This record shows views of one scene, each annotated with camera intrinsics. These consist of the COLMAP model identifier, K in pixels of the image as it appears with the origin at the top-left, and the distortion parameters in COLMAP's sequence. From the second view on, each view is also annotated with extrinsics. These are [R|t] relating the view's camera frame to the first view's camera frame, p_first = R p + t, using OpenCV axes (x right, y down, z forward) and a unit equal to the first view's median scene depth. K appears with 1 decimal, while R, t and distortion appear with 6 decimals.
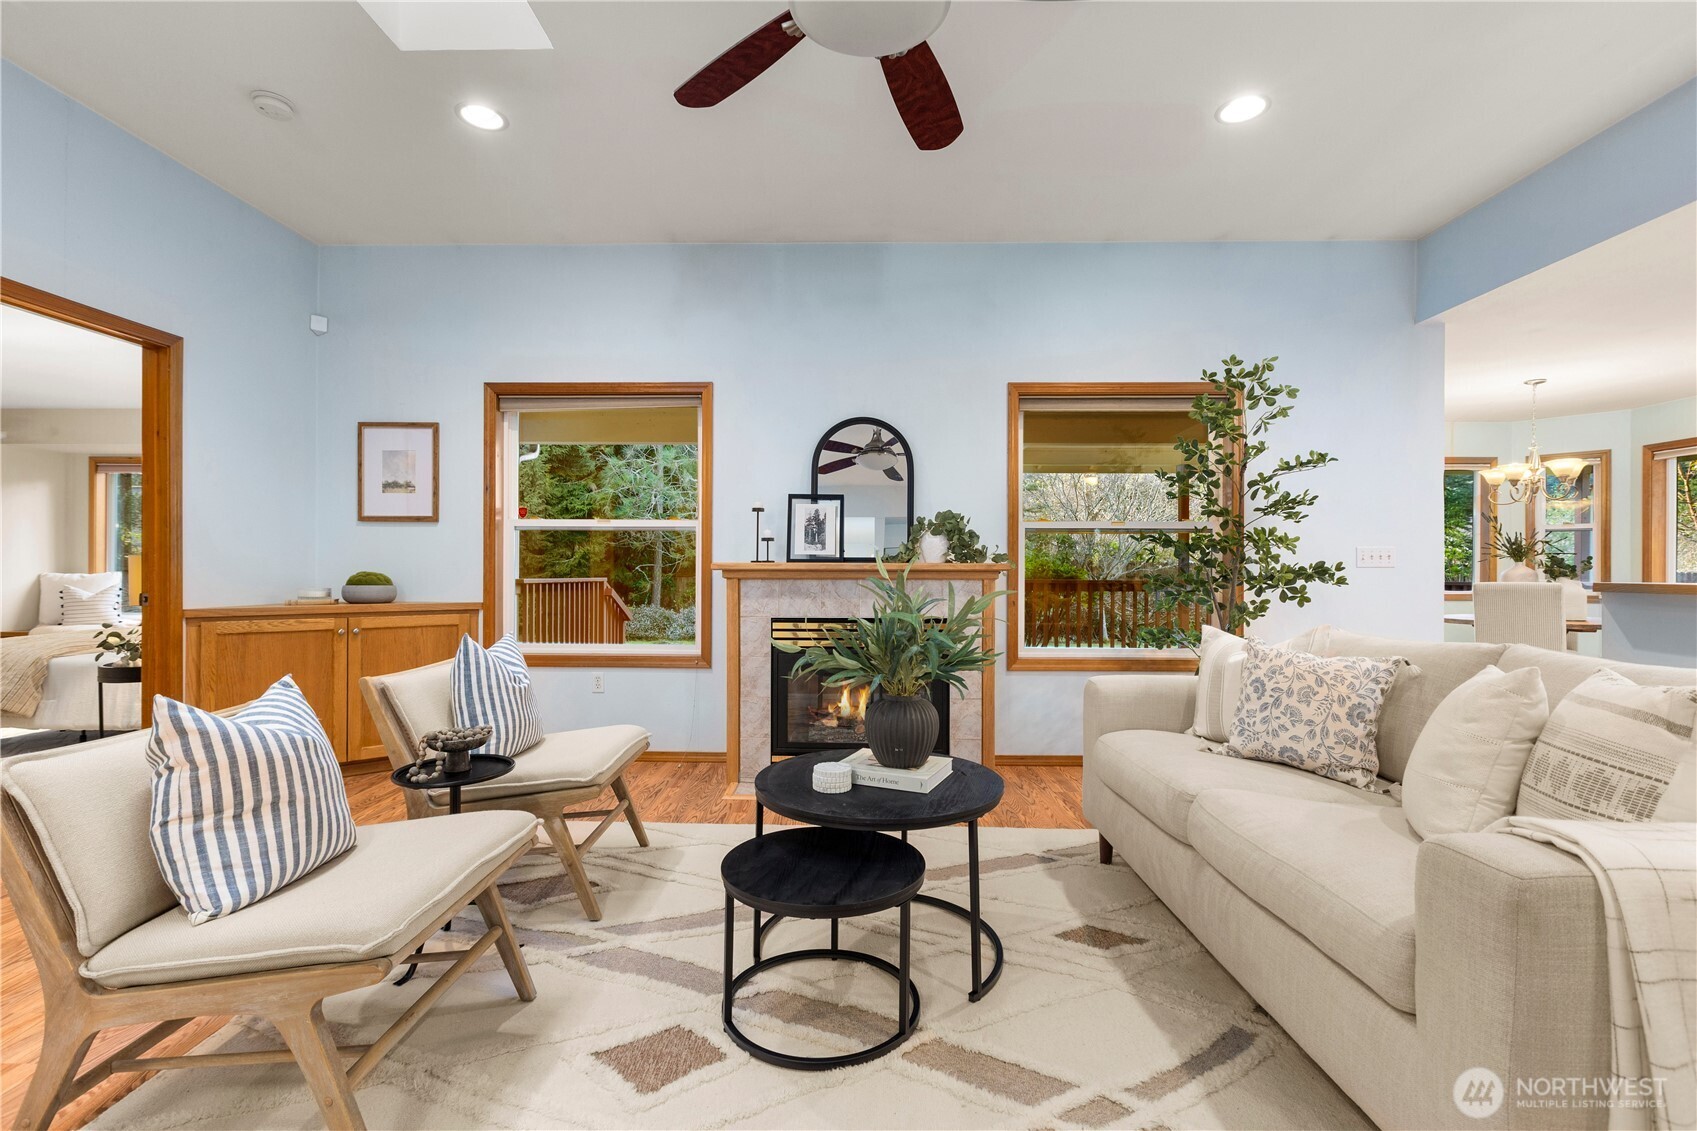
lens RADIAL K [[752.6, 0, 845.3], [0, 752.6, 568.7], [0, 0, 1]] dist [-0.001335, -0.000557]
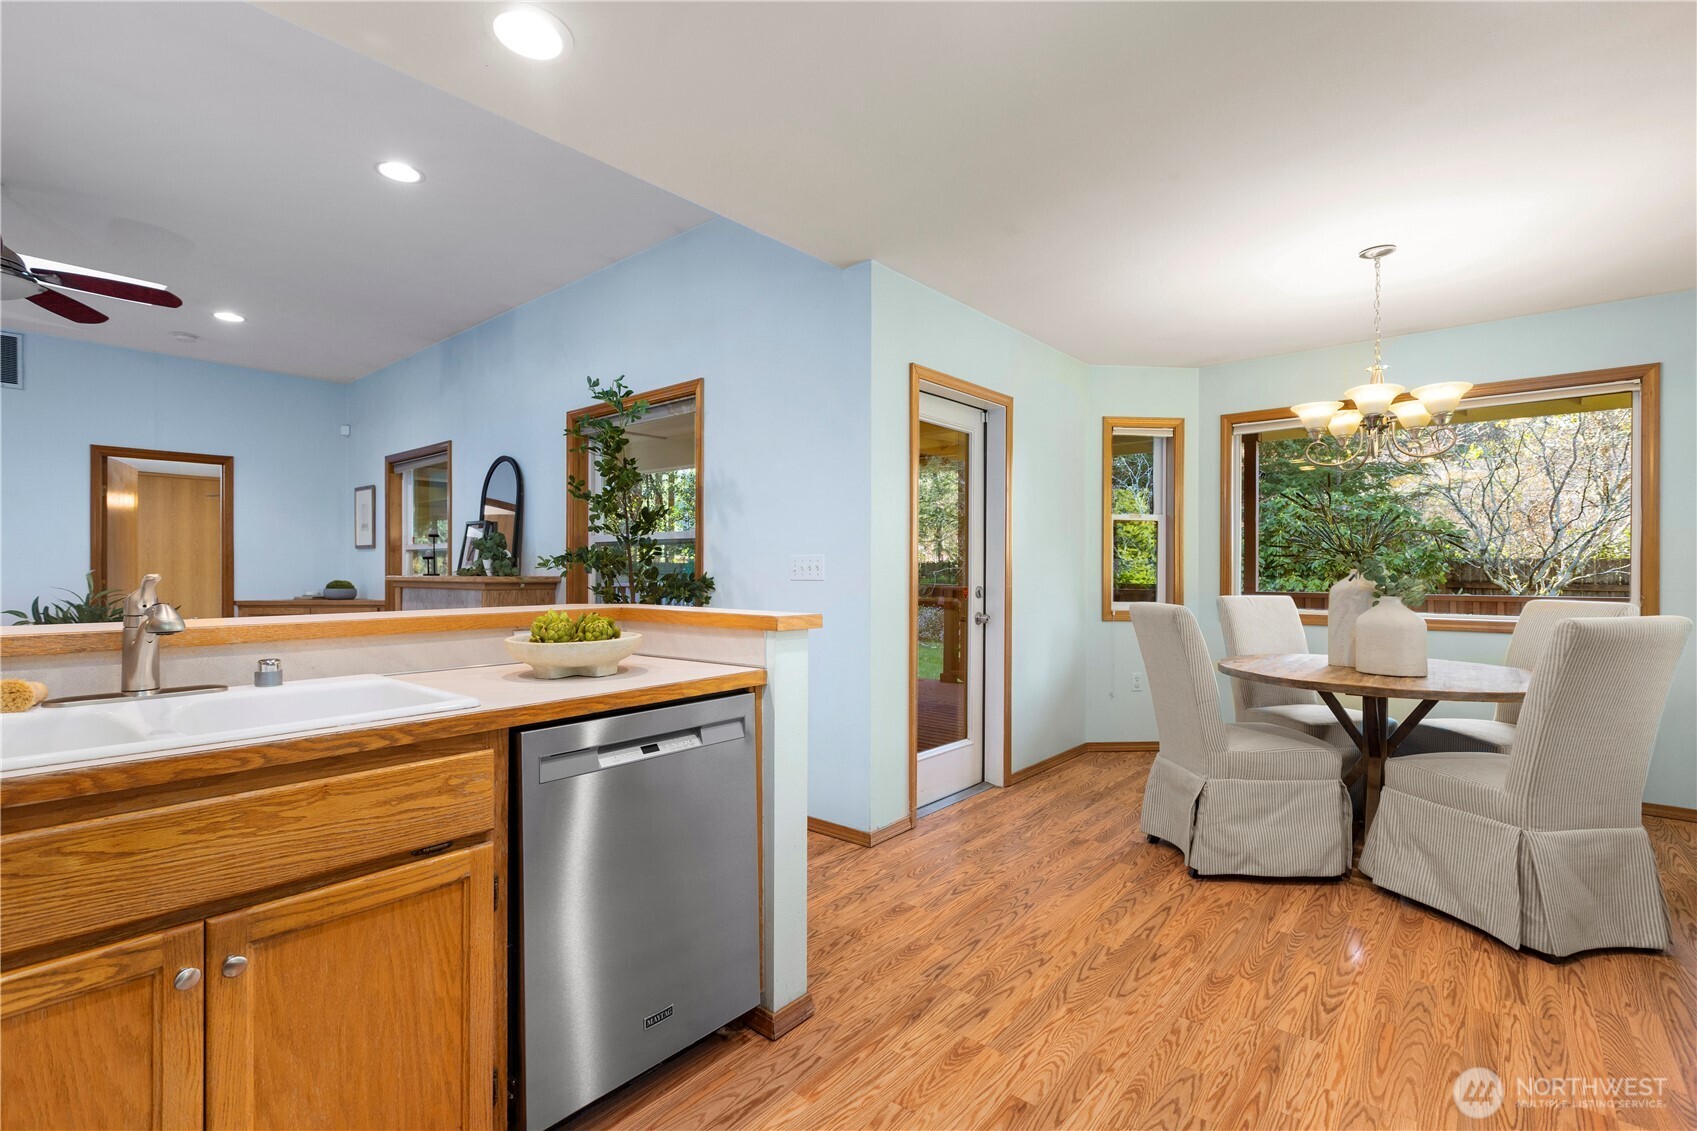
lens RADIAL K [[762.2, 0, 841.6], [0, 762.2, 571.1], [0, 0, 1]] dist [-0.000229, -0.000397]
pose [[0.774954, -0.000385, -0.632017, 1.429900], [0.001350, 0.999999, 0.001046, -0.017716], [0.632016, -0.001664, 0.774954, 0.454387]]
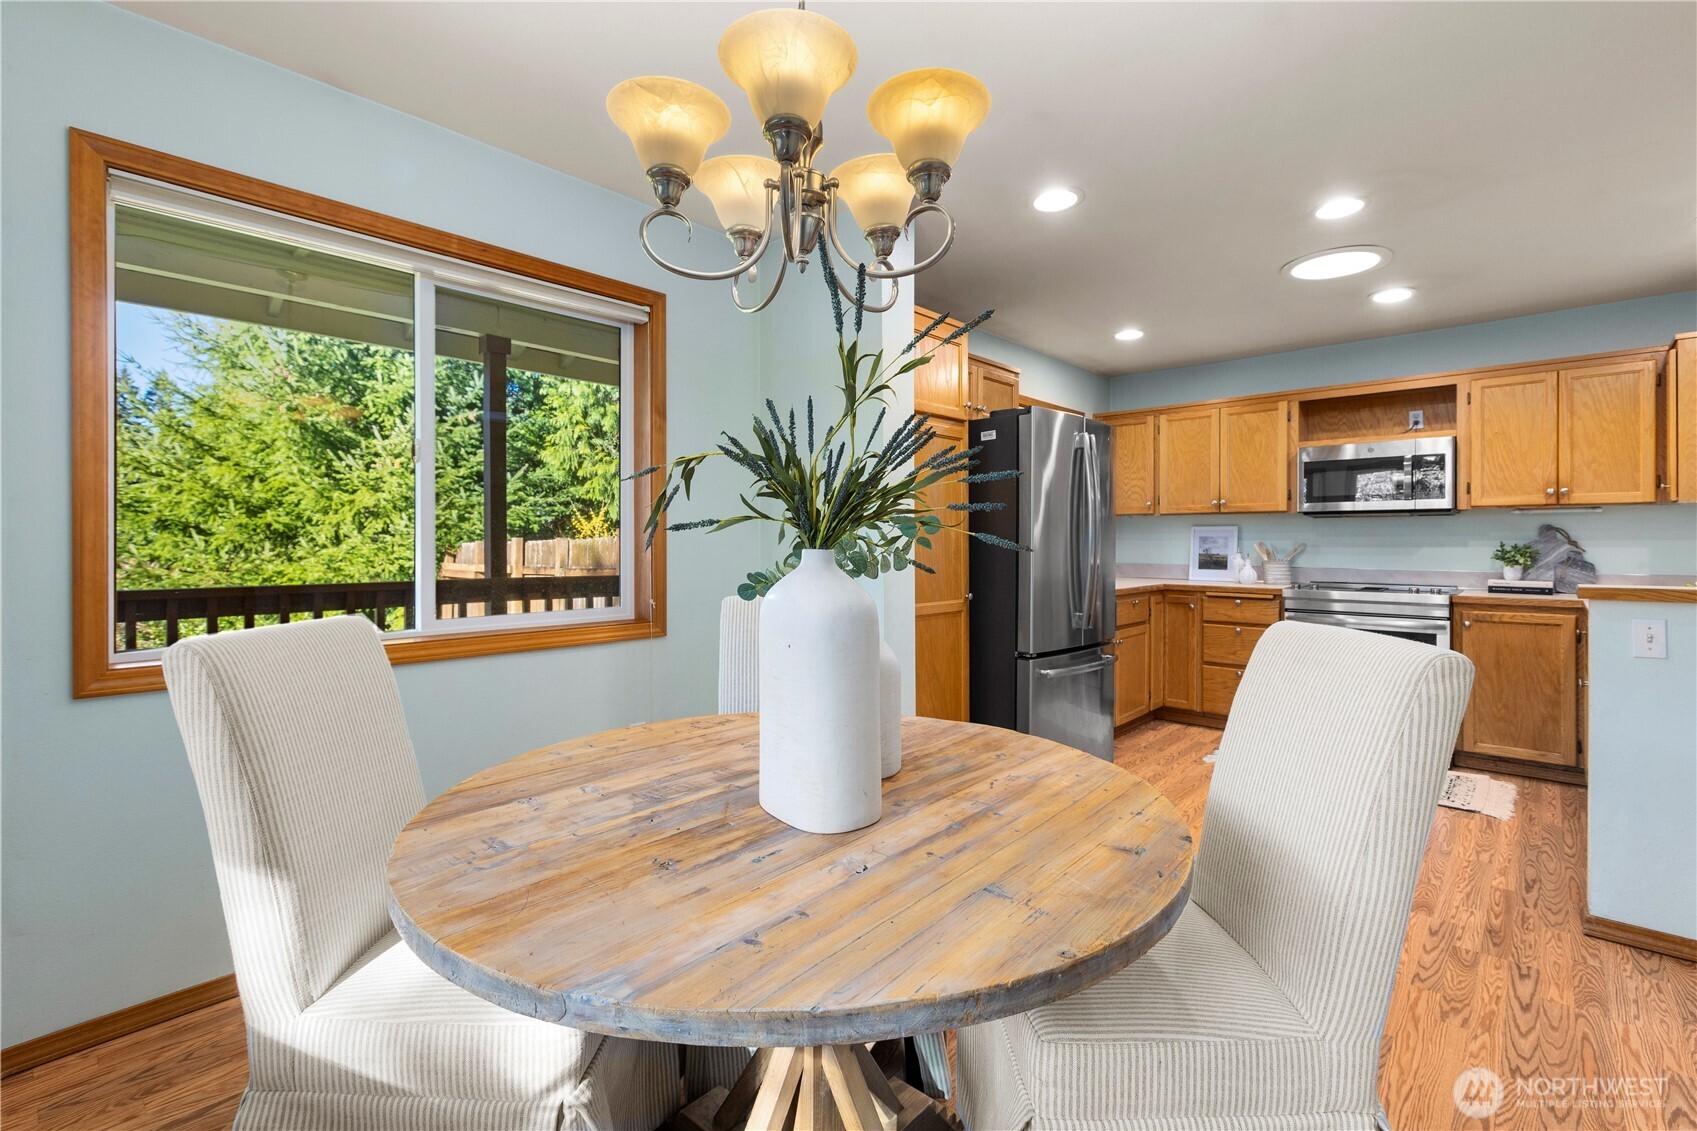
lens RADIAL K [[763.1, 0, 840.7], [0, 763.1, 542.5], [0, 0, 1]] dist [0.001968, -0.000022]
pose [[-0.751590, -0.002162, 0.659627, 1.127599], [-0.002805, 0.999996, 0.000082, -0.021027], [-0.659625, -0.001789, -0.751593, 1.689998]]
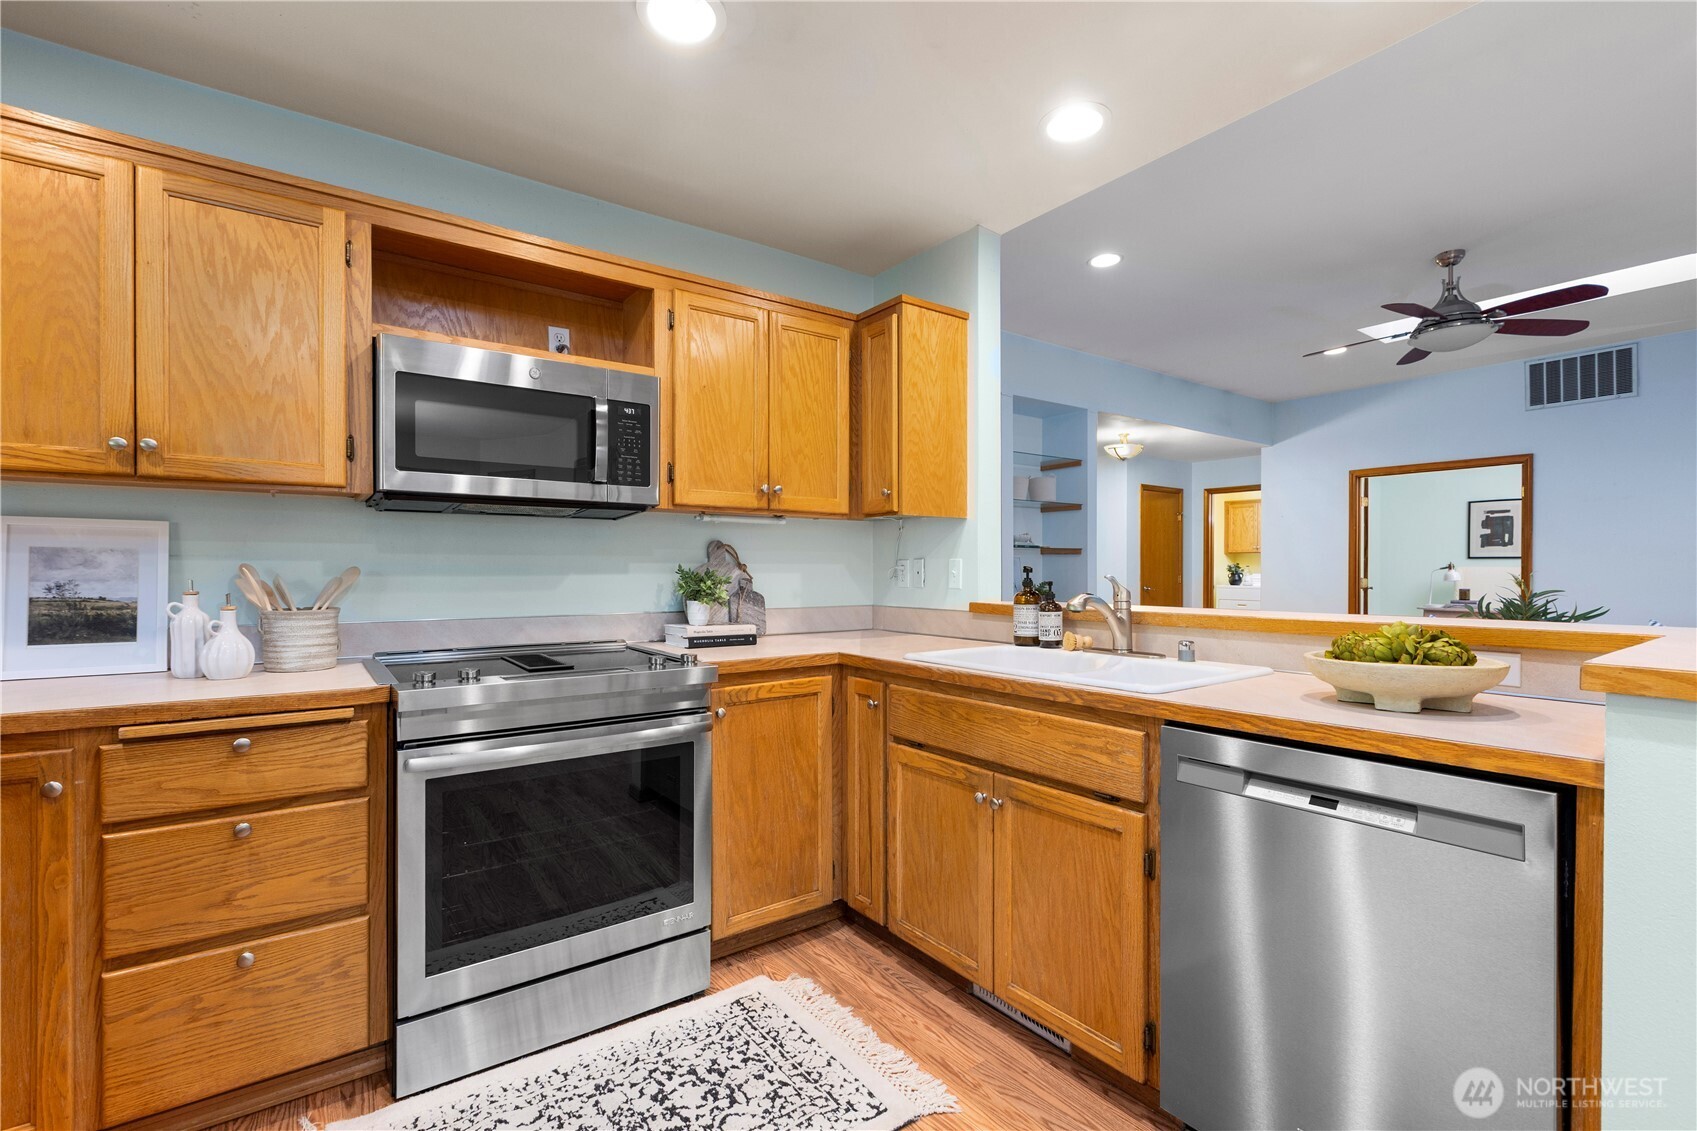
lens RADIAL K [[762.2, 0, 841.6], [0, 762.2, 571.1], [0, 0, 1]] dist [-0.000229, -0.000397]
pose [[-0.794777, -0.000667, -0.606901, 1.449156], [-0.001270, 0.999999, 0.000564, -0.019532], [0.606900, 0.001219, -0.794777, 0.862940]]
